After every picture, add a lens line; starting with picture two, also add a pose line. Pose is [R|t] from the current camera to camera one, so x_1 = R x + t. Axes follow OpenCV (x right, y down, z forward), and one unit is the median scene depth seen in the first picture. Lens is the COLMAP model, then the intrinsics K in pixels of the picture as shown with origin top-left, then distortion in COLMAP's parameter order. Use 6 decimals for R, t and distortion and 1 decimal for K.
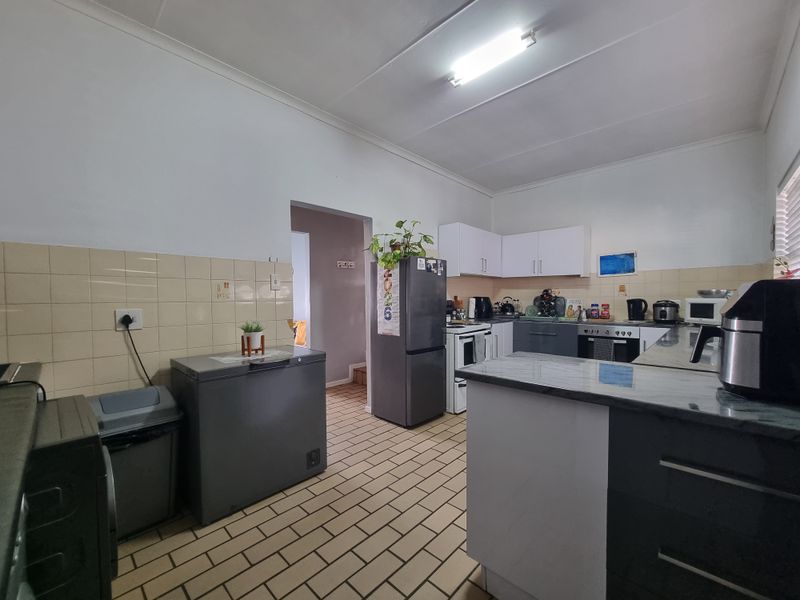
lens RADIAL K [[328.4, 0, 401.2], [0, 328.4, 300.4], [0, 0, 1]] dist [-0.001609, -0.000357]
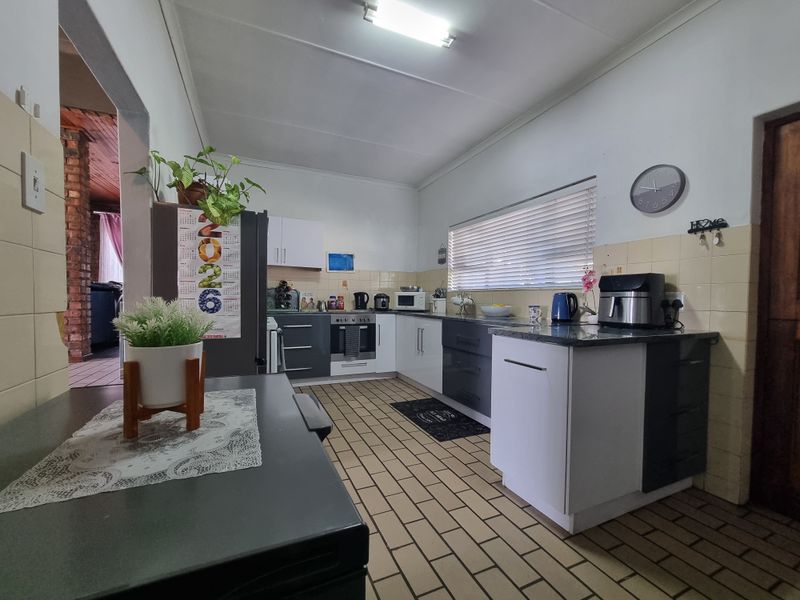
lens RADIAL K [[328.4, 0, 395.2], [0, 328.4, 302.5], [0, 0, 1]] dist [-0.001609, -0.000357]
pose [[0.388414, 0.001866, 0.921483, -0.385033], [-0.004480, 0.999990, -0.000137, 0.035889], [-0.921474, -0.004076, 0.388419, 0.429458]]
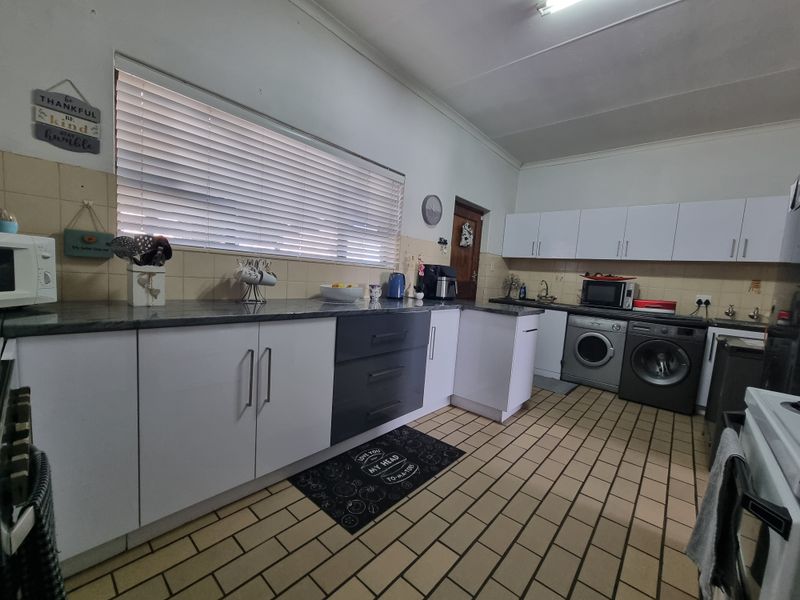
lens RADIAL K [[328.4, 0, 401.2], [0, 328.4, 304.8], [0, 0, 1]] dist [-0.001609, -0.000357]
pose [[-0.997132, -0.062874, -0.042127, 0.457905], [-0.066989, 0.992246, 0.104688, 0.004461], [0.035218, 0.107210, -0.993612, 1.182106]]
